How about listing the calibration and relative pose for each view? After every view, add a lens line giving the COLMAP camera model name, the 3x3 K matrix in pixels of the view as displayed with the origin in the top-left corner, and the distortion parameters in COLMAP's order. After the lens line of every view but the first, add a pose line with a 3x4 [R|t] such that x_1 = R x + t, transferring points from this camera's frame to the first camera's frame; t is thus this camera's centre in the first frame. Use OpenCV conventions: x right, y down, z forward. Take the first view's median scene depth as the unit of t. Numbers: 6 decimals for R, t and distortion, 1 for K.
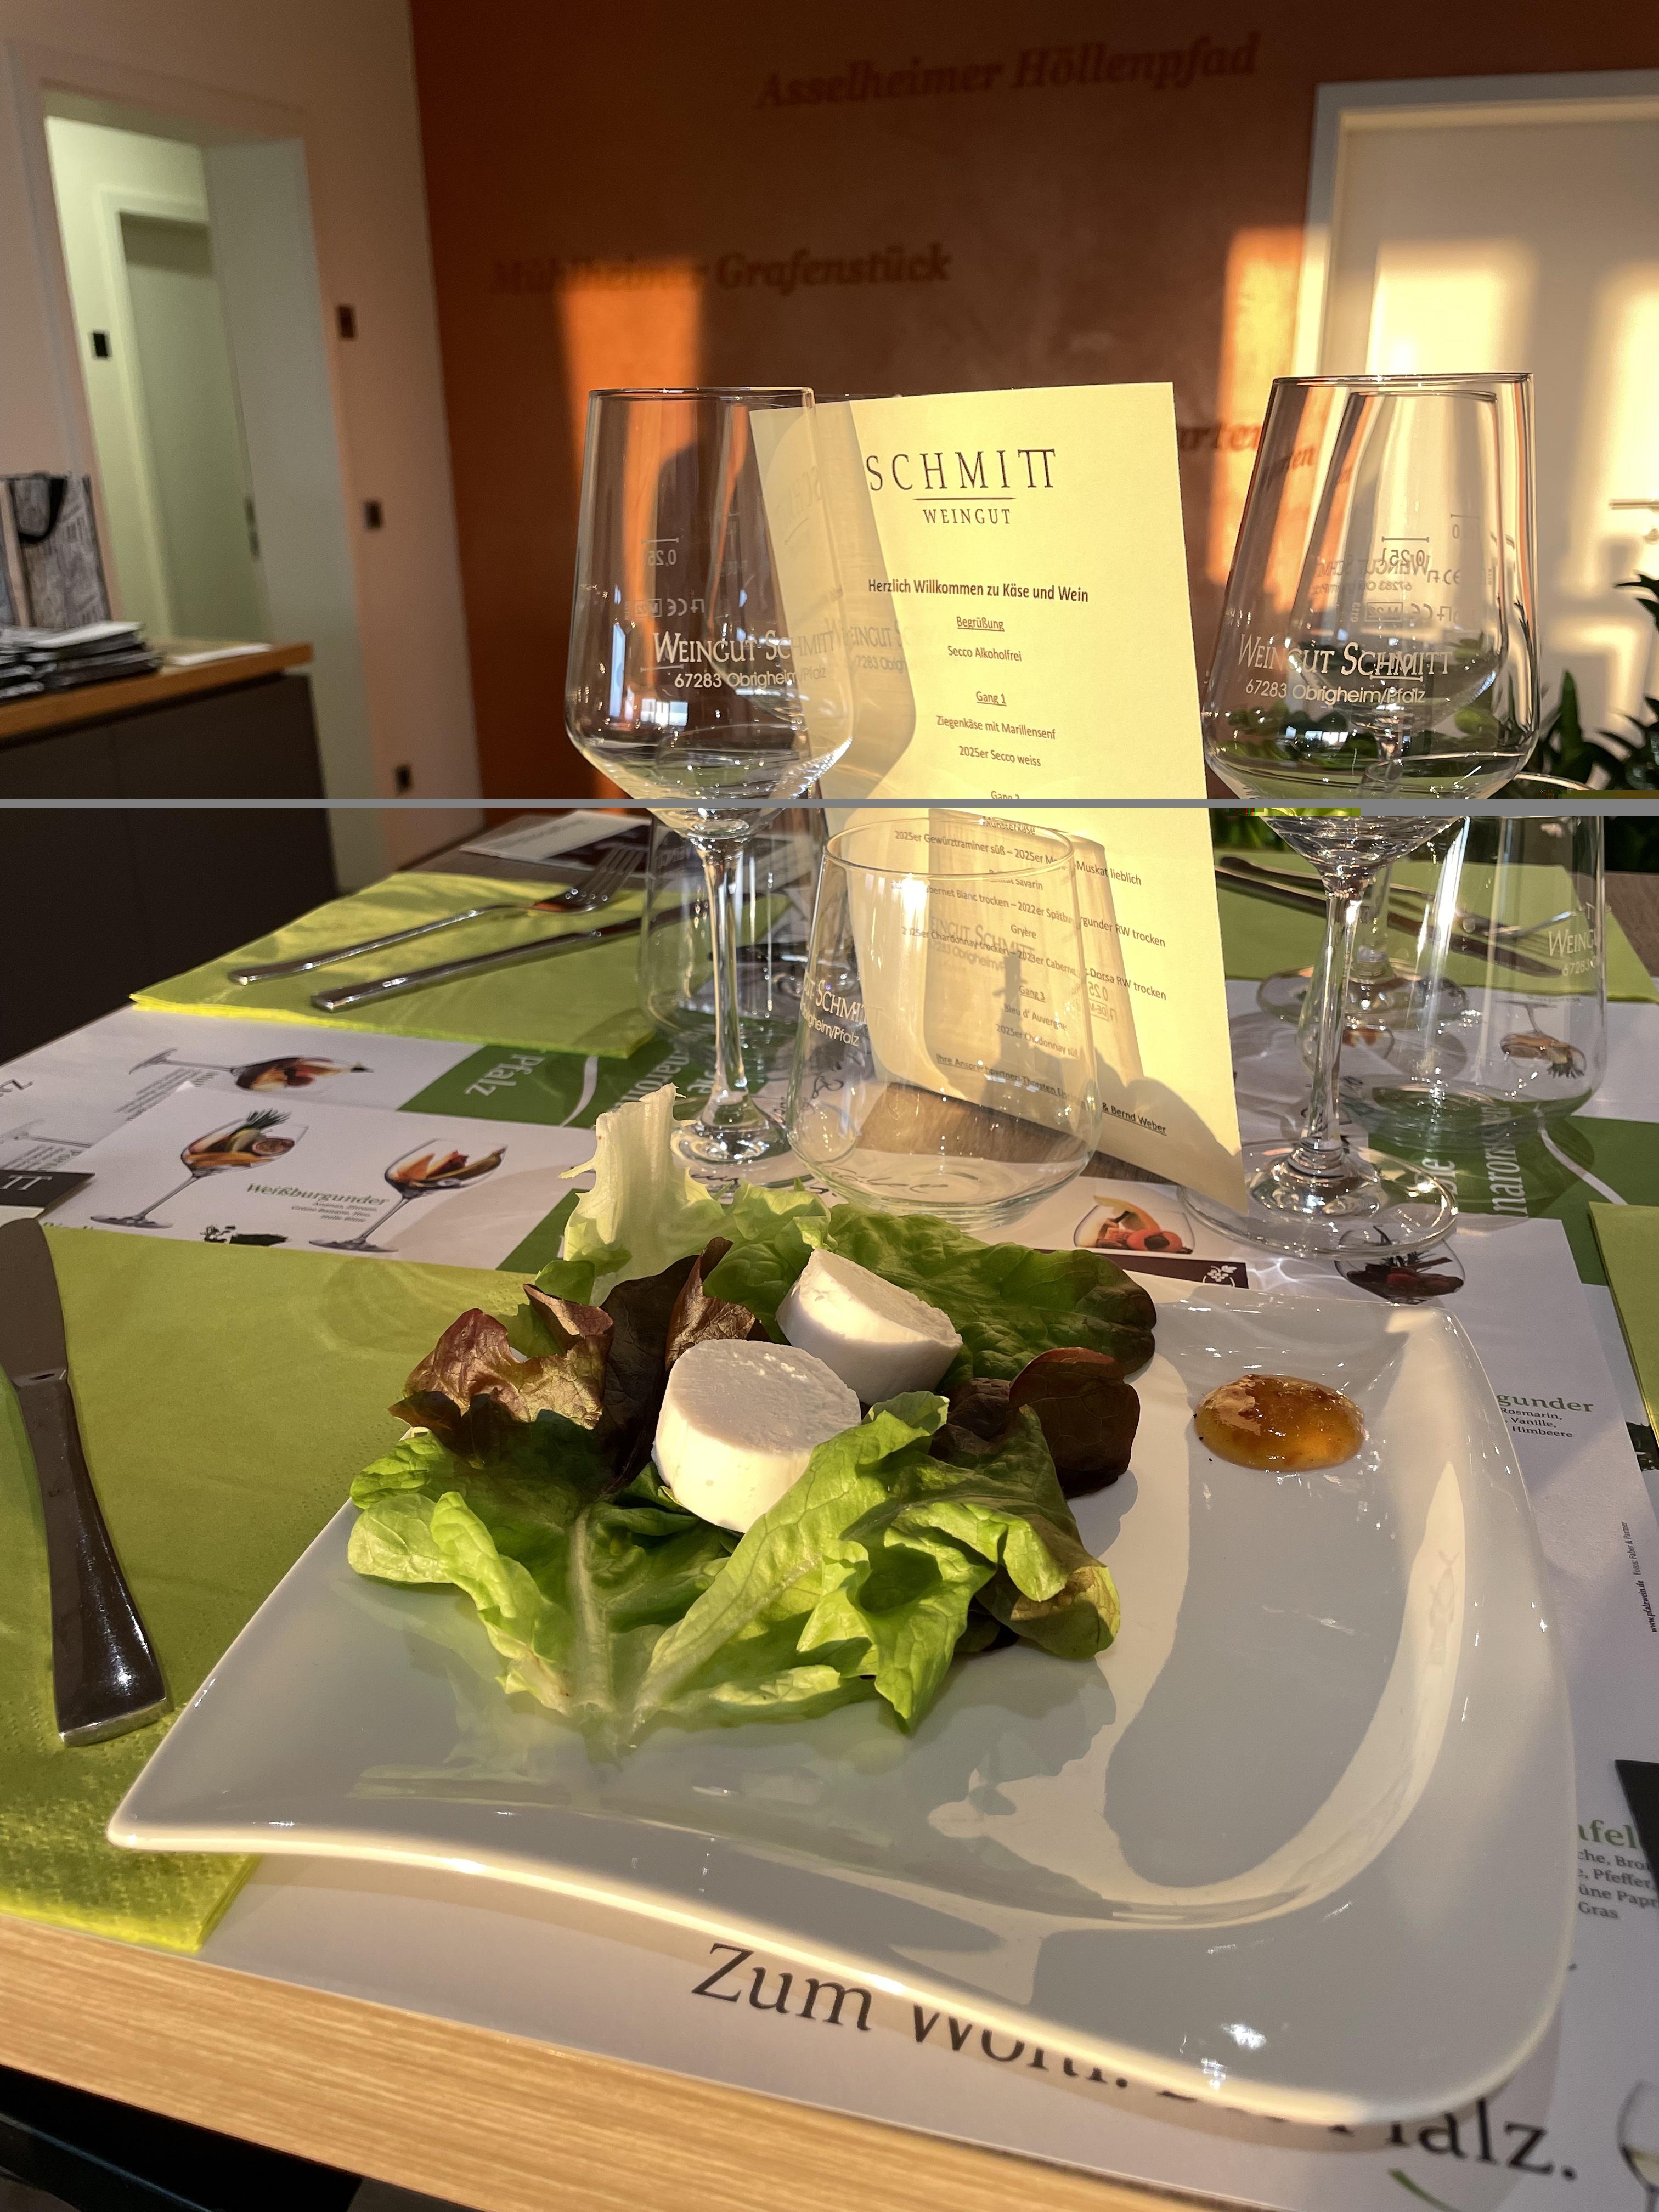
lens RADIAL K [[1689.5, 0, 831.8], [0, 1689.5, 1100.5], [0, 0, 1]] dist [0.098522, -0.134381]
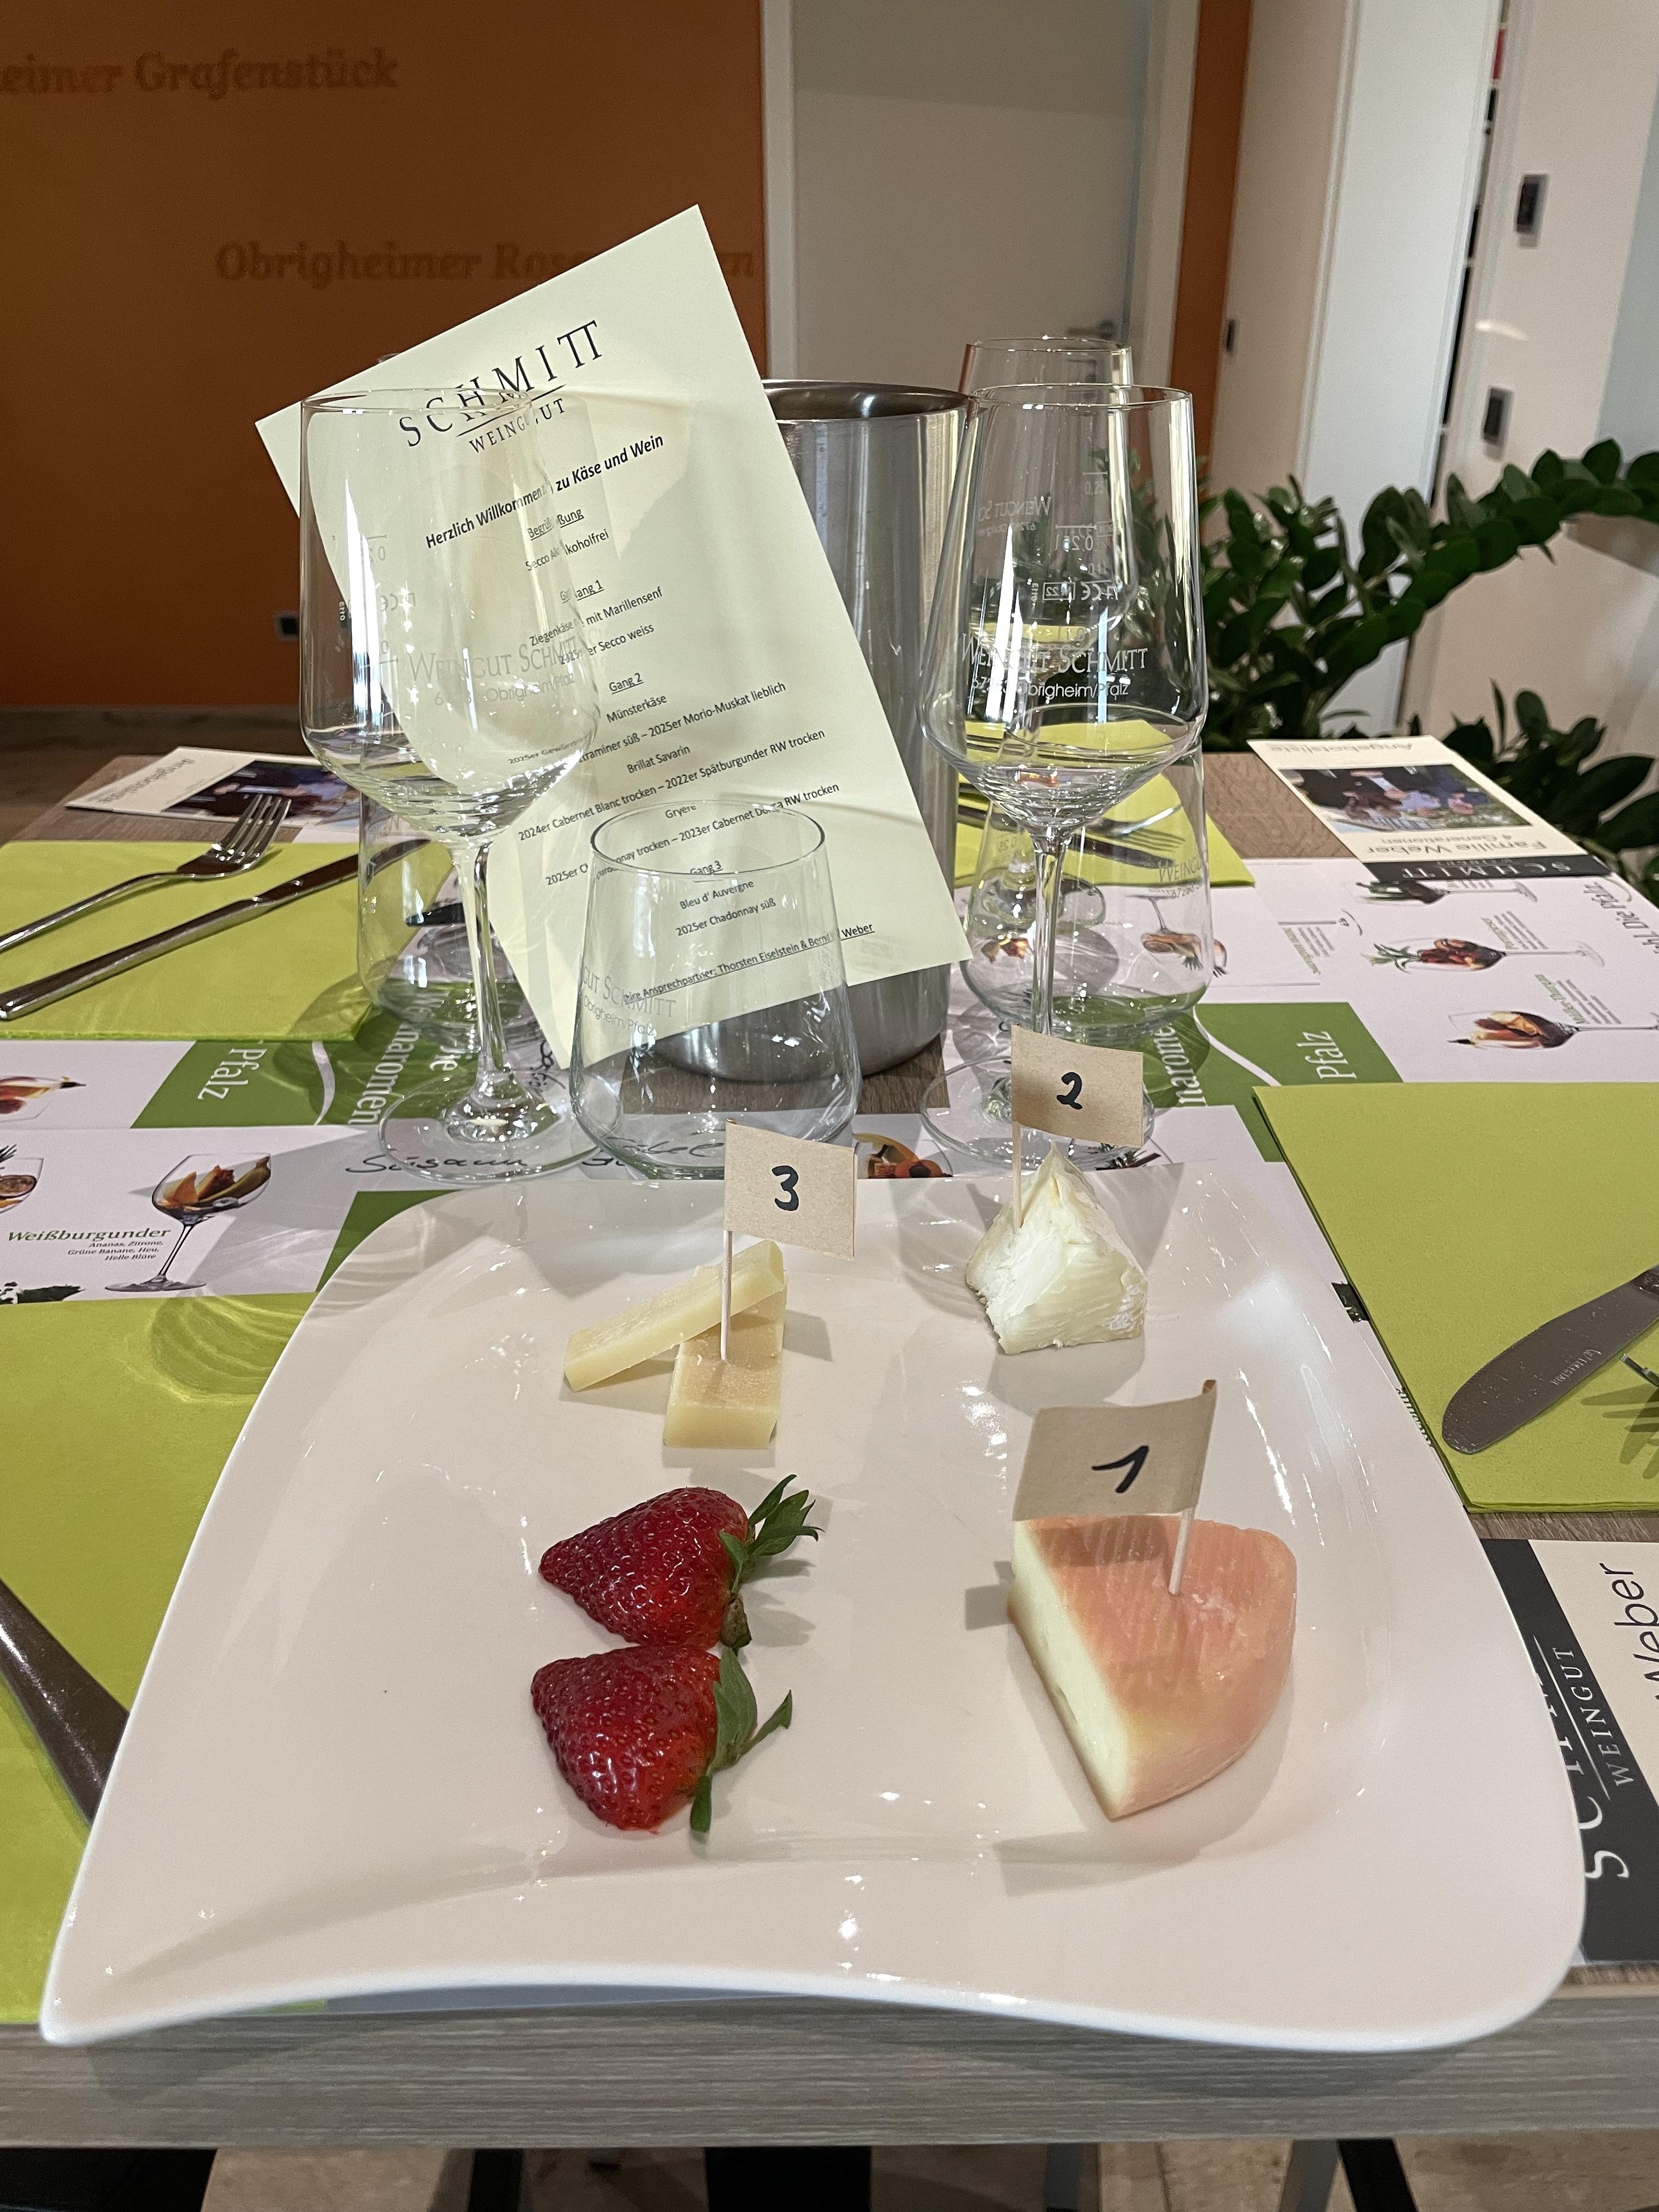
lens RADIAL K [[1689.5, 0, 831.8], [0, 1689.5, 1100.5], [0, 0, 1]] dist [0.098522, -0.134381]
pose [[0.957982, -0.123938, 0.258670, -0.119590], [0.098841, 0.989234, 0.107920, -0.072933], [-0.269261, -0.077818, 0.959918, -0.044476]]
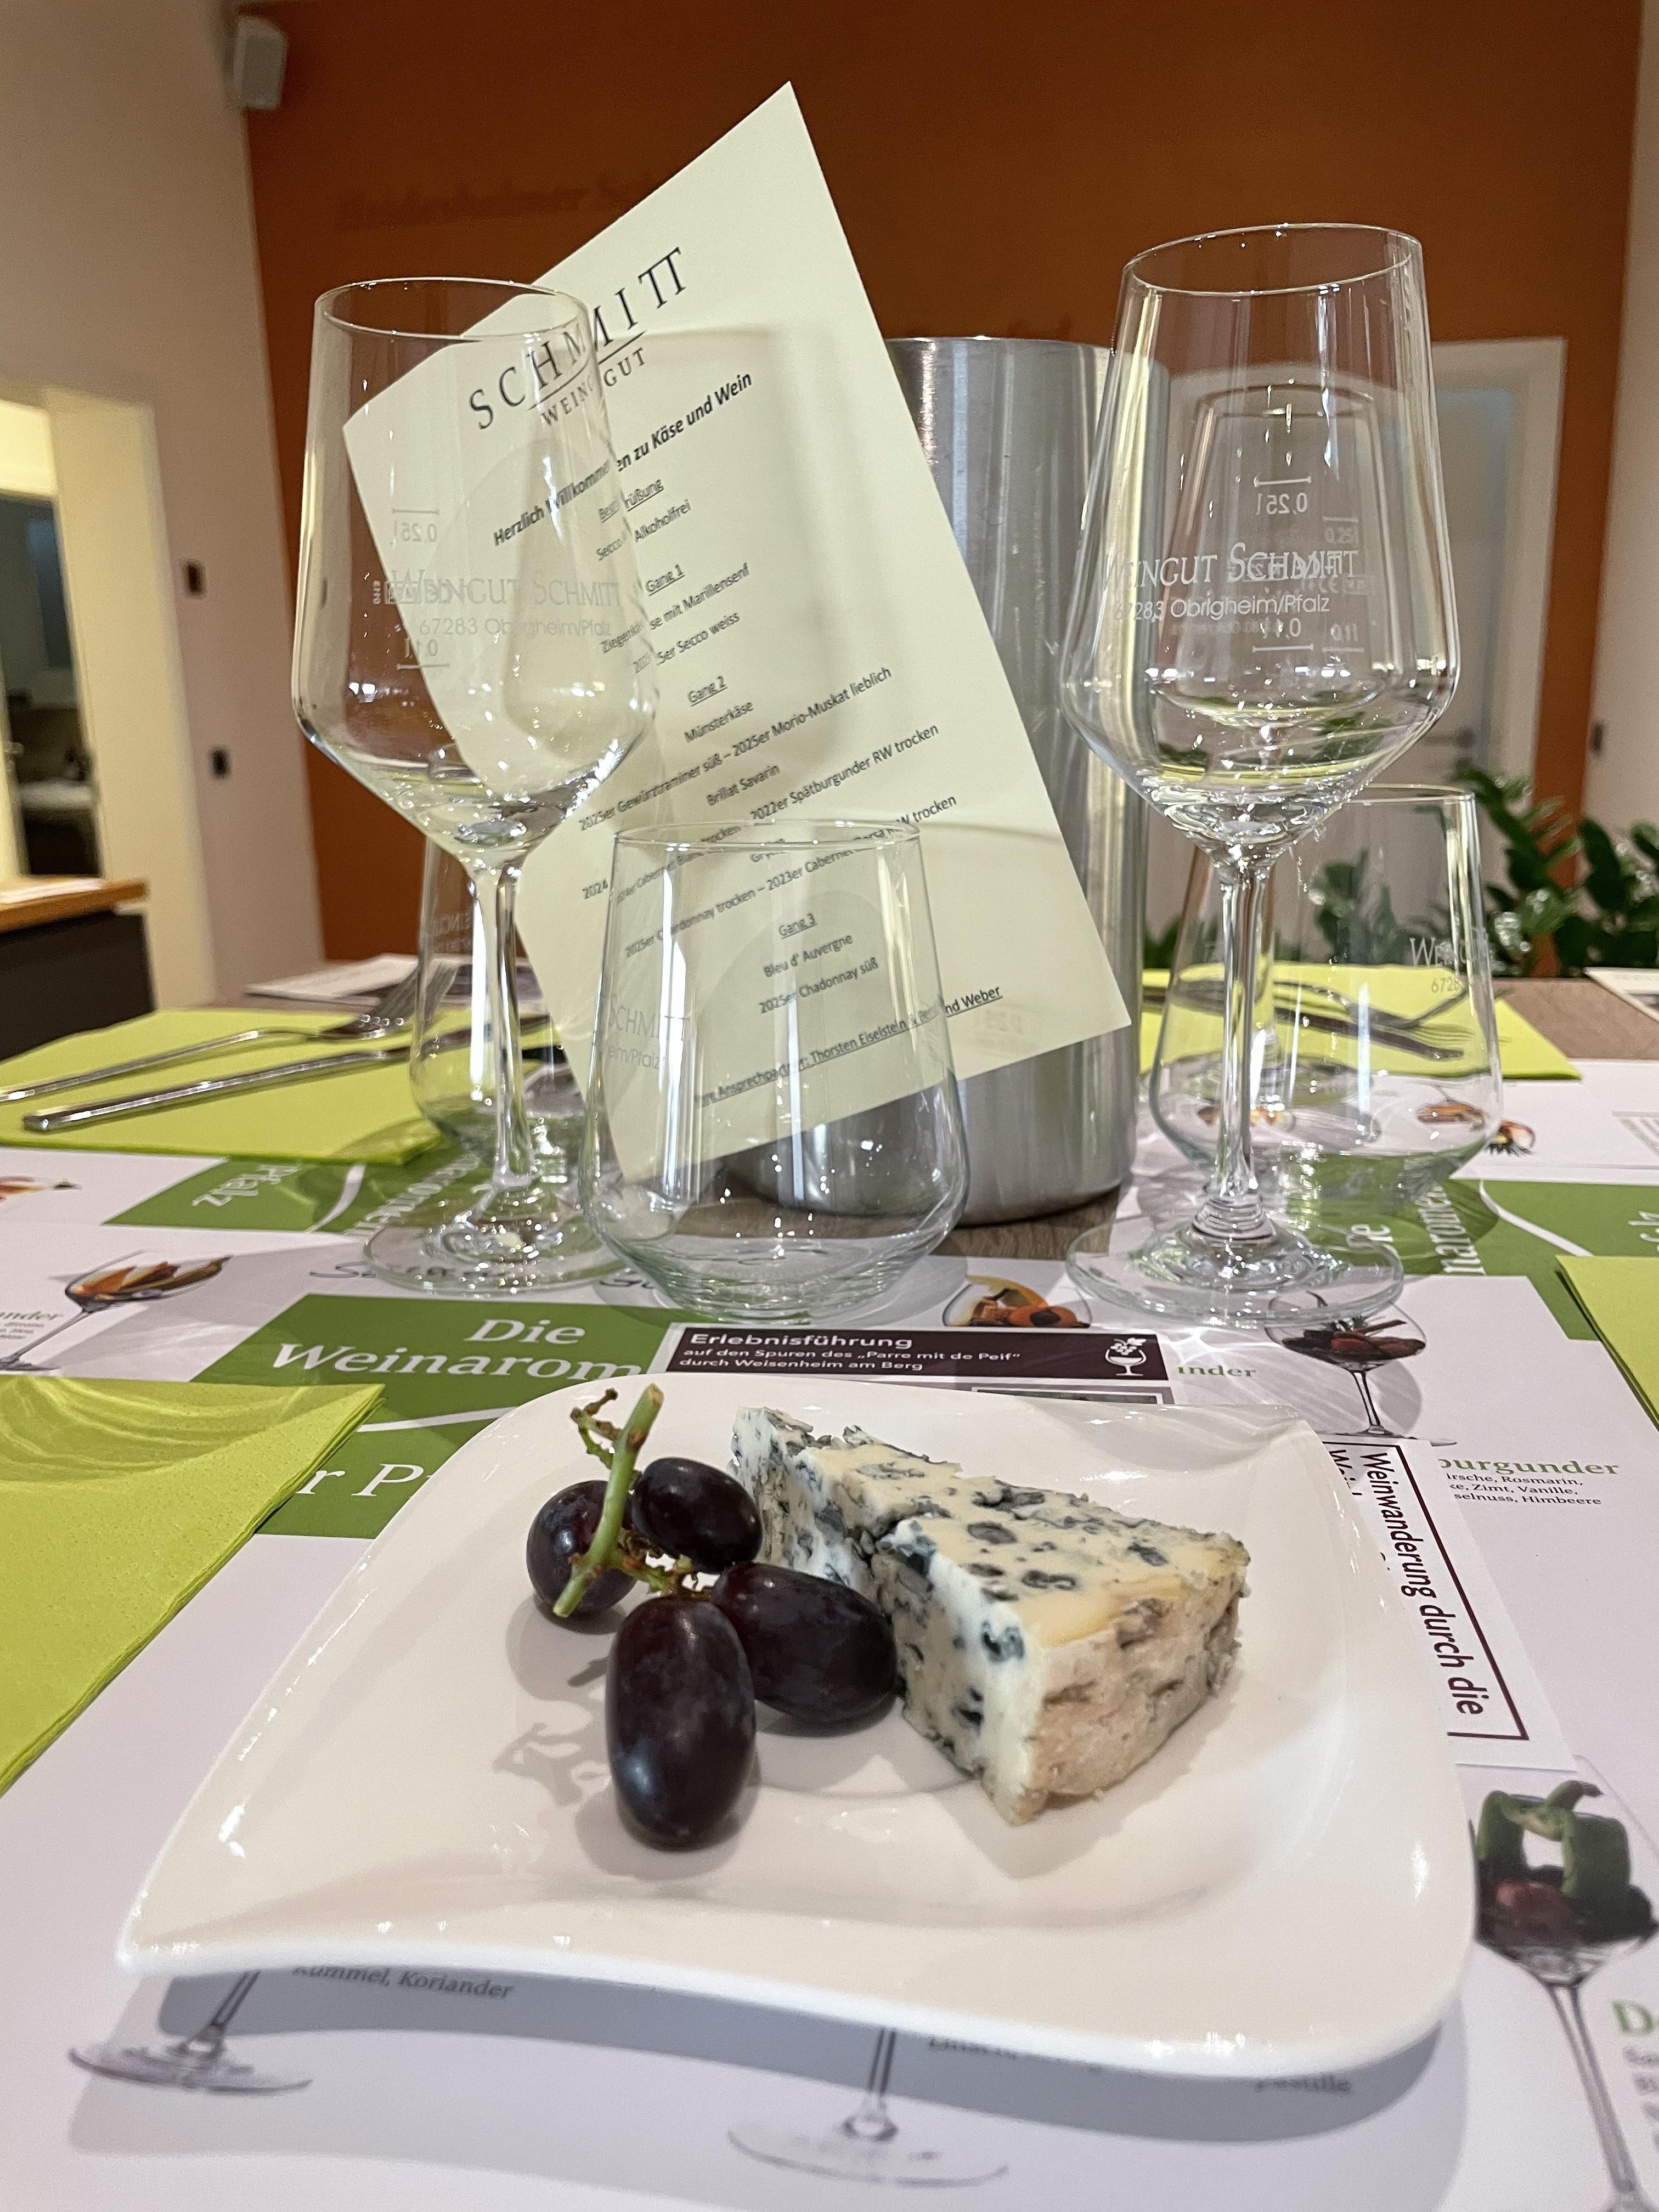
lens RADIAL K [[1700.4, 0, 821.8], [0, 1700.4, 1102.3], [0, 0, 1]] dist [0.075300, -0.115246]
pose [[0.996936, -0.029652, 0.072383, 0.025764], [0.039767, 0.988986, -0.142565, 0.075308], [-0.067359, 0.145006, 0.987135, 0.162226]]
